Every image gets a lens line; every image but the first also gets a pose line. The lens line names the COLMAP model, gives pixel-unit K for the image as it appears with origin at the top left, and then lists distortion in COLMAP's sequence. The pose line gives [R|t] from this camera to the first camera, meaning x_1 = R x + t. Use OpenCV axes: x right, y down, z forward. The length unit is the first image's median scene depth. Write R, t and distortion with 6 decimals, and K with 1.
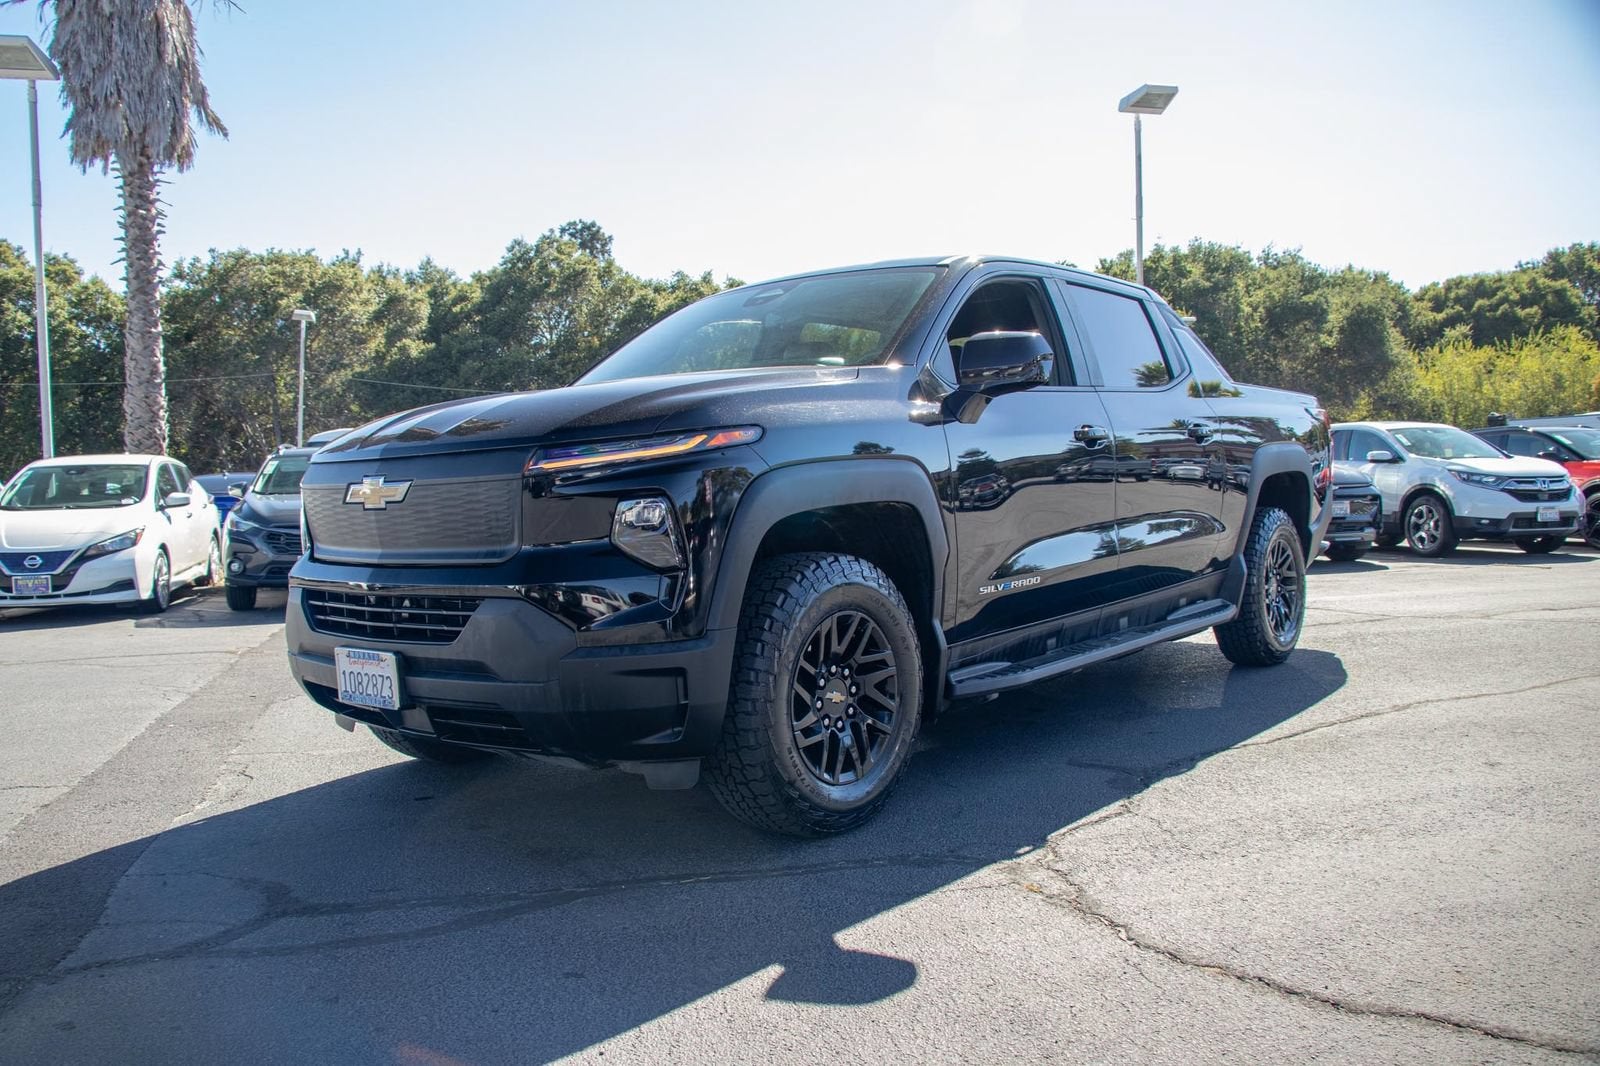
lens RADIAL K [[1317.7, 0, 795.9], [0, 1317.7, 536.3], [0, 0, 1]] dist [-0.182393, 0.159951]
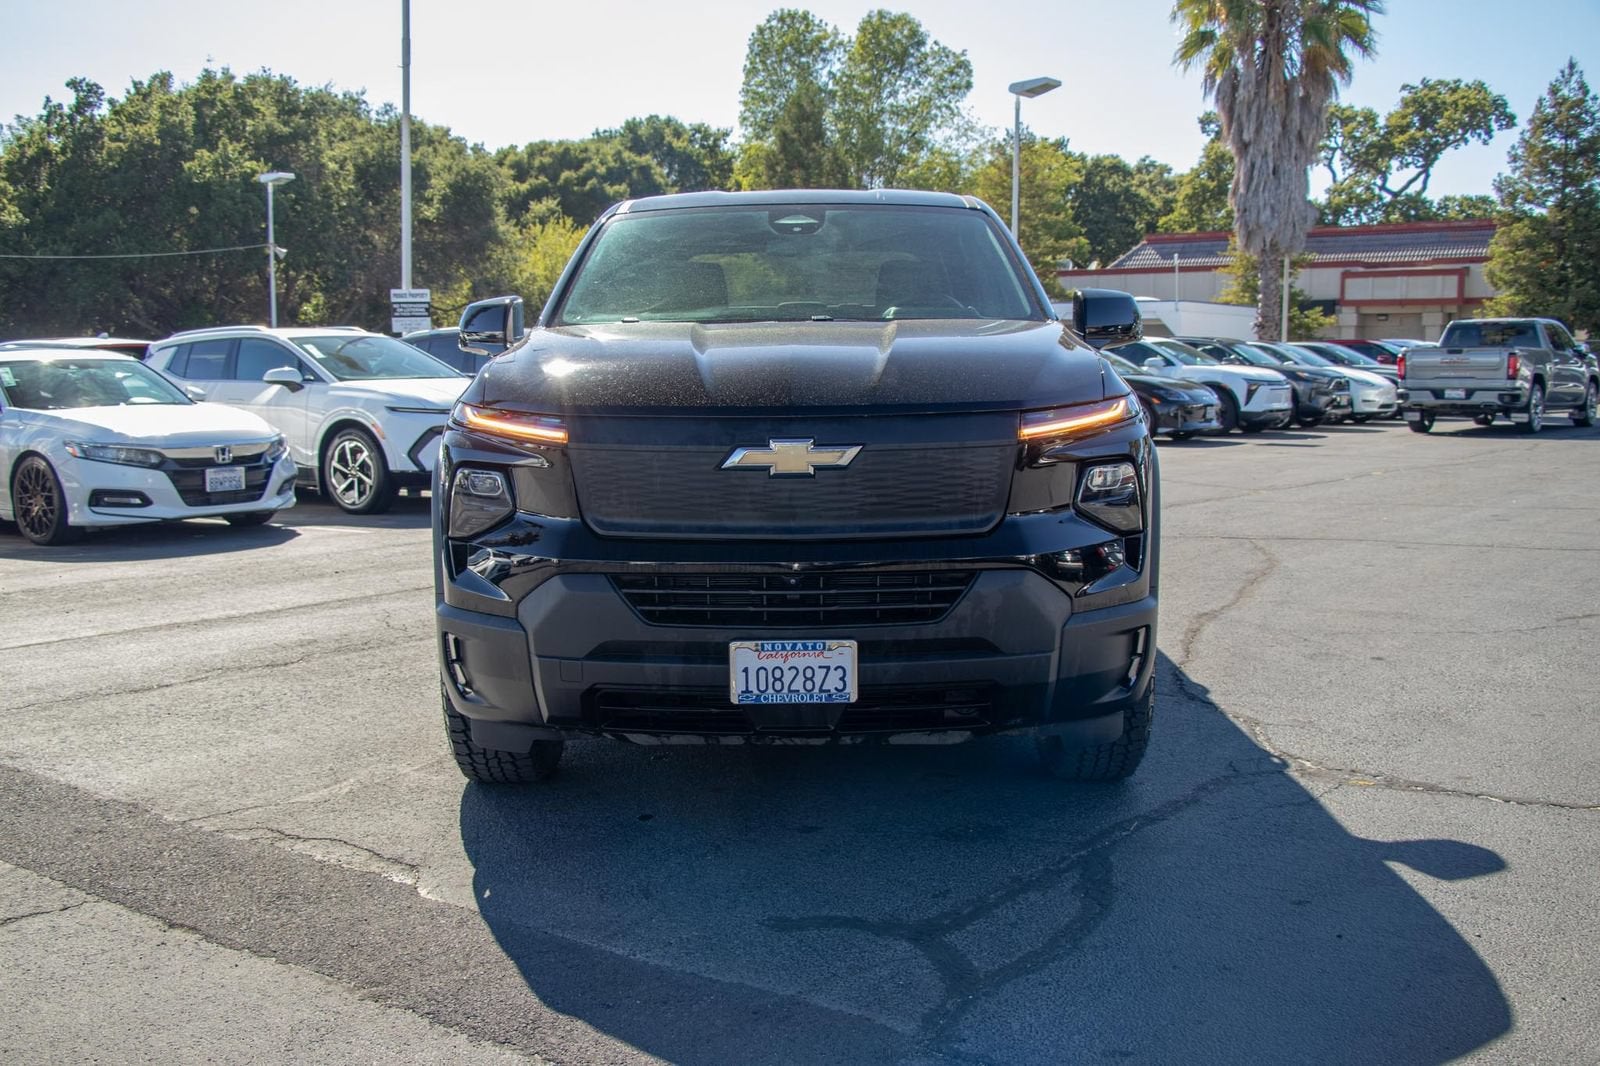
lens RADIAL K [[1655.5, 0, 800.0], [0, 1655.5, 533.0], [0, 0, 1]] dist [-0.096627, 0.314474]
pose [[0.775607, -0.047334, 0.629439, -0.080153], [0.013155, 0.998180, 0.058854, -0.003831], [-0.631079, -0.037367, 0.774818, 0.010841]]
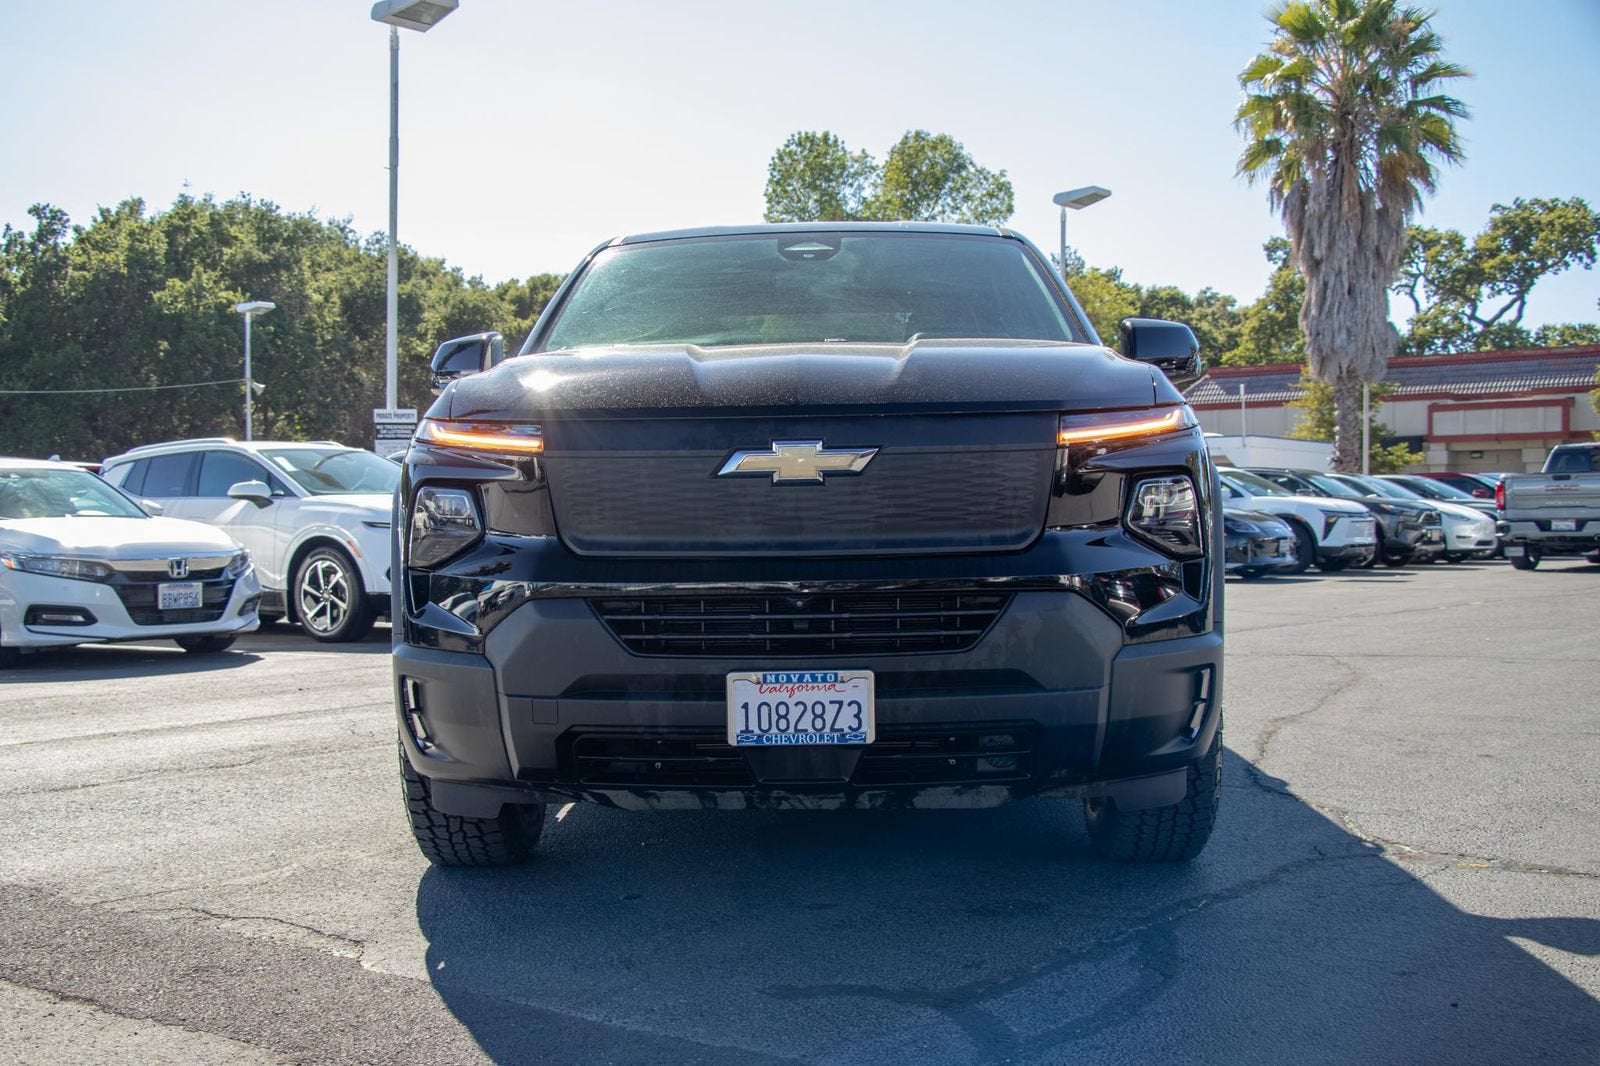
lens RADIAL K [[1821.7, 0, 793.3], [0, 1821.7, 565.7], [0, 0, 1]] dist [-0.025182, 0.281077]
pose [[0.788086, -0.002982, 0.615558, -0.077261], [0.019429, 0.999611, -0.020032, 0.003756], [-0.615259, 0.027747, 0.787837, 0.012934]]
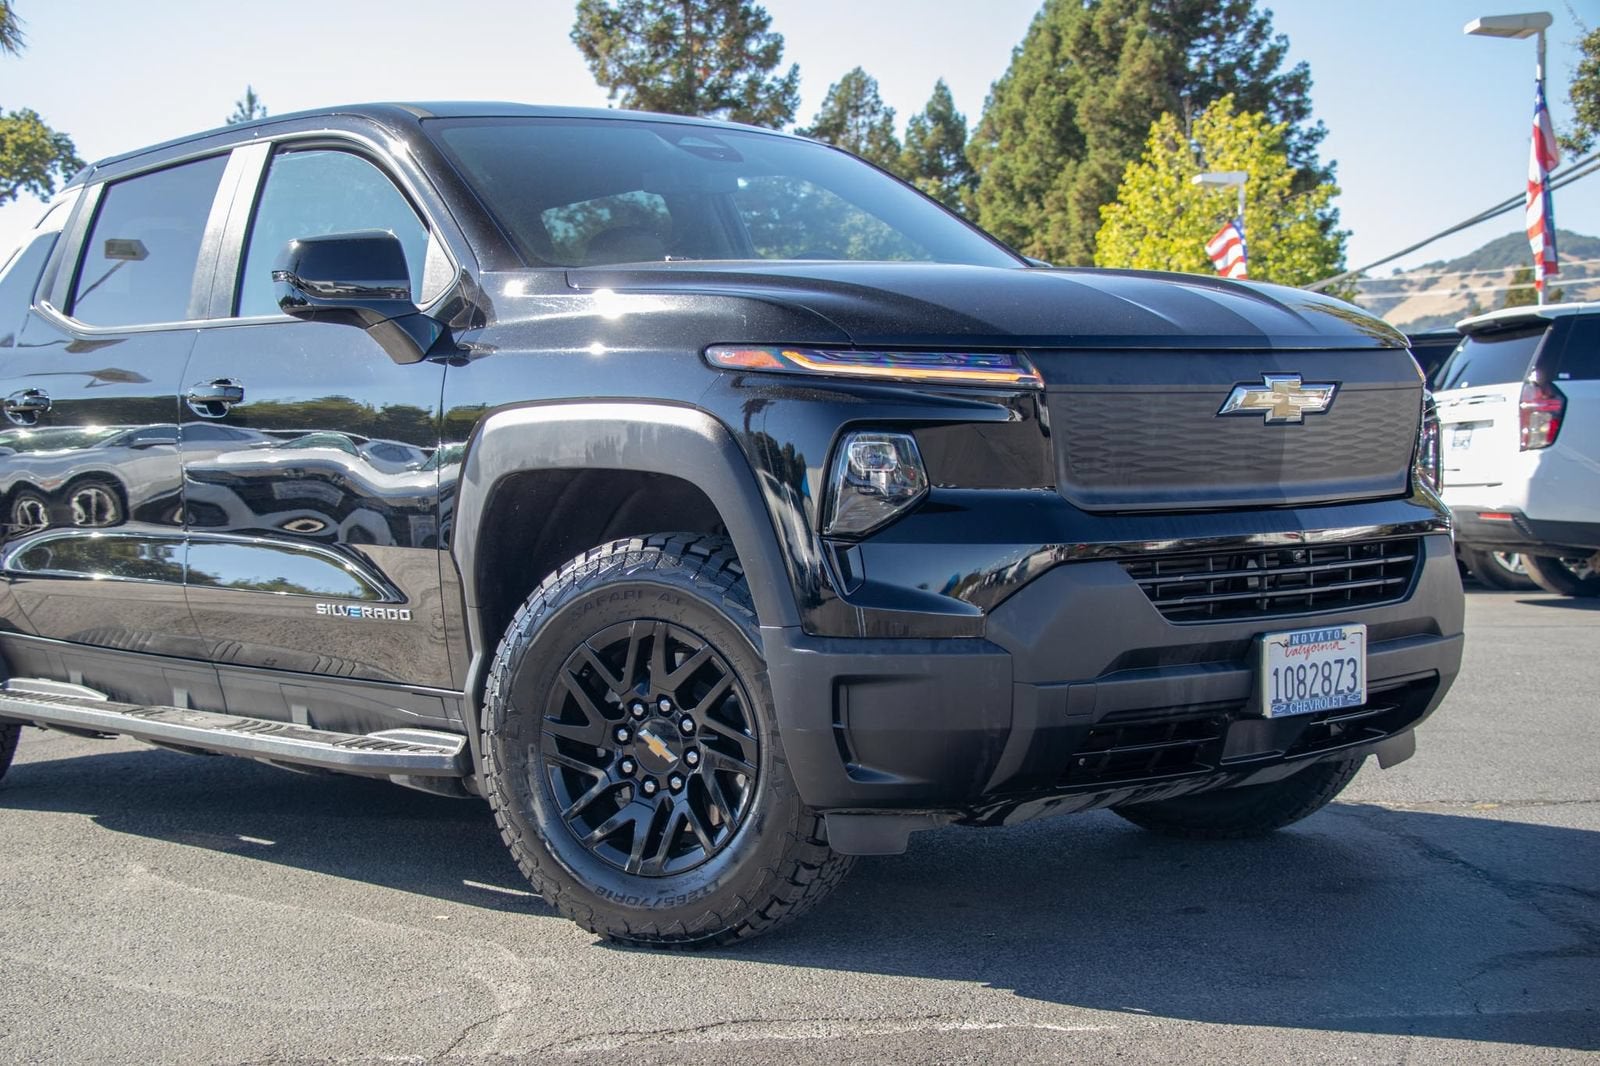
lens RADIAL K [[2473.5, 0, 783.9], [0, 2473.5, 538.4], [0, 0, 1]] dist [0.142410, 0.134936]
pose [[0.183031, -0.004514, 0.983097, -0.130727], [0.073031, 0.997289, -0.009018, 0.002492], [-0.980391, 0.073447, 0.182865, 0.080467]]
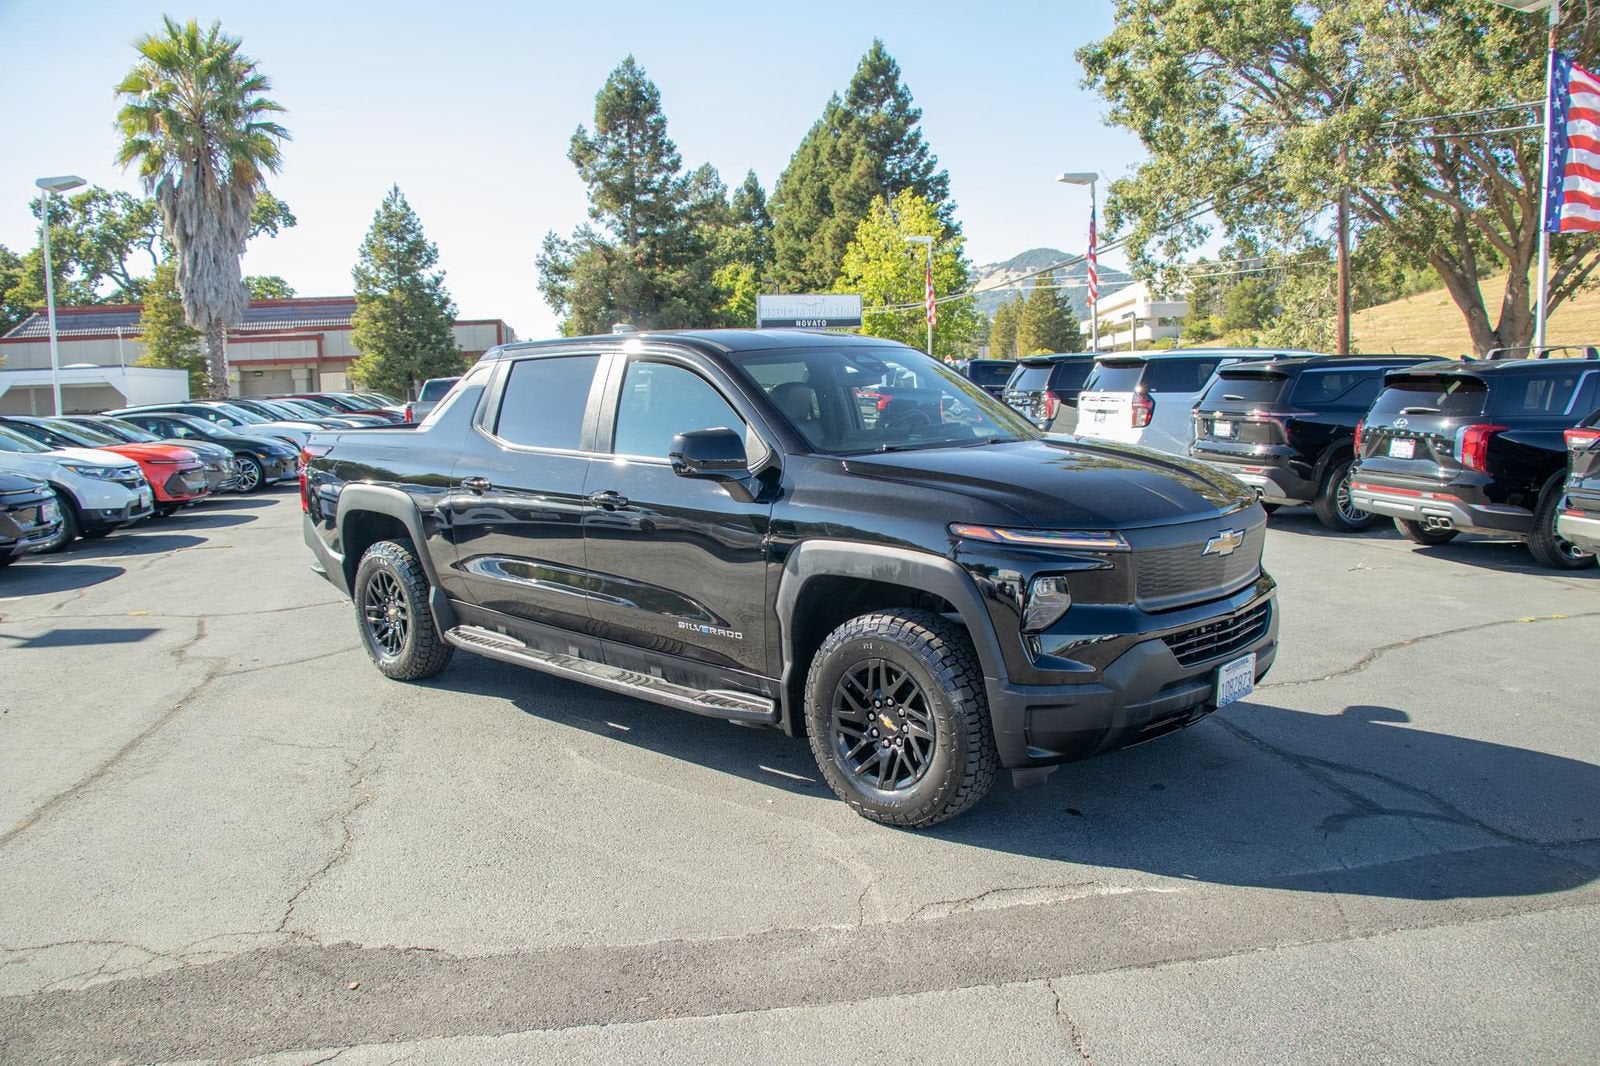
lens RADIAL K [[1317.7, 0, 795.9], [0, 1317.7, 536.3], [0, 0, 1]] dist [-0.182393, 0.159951]
pose [[0.077465, -0.103243, 0.991635, -0.132222], [0.073473, 0.992511, 0.097594, -0.015903], [-0.994284, 0.065298, 0.084470, 0.104413]]
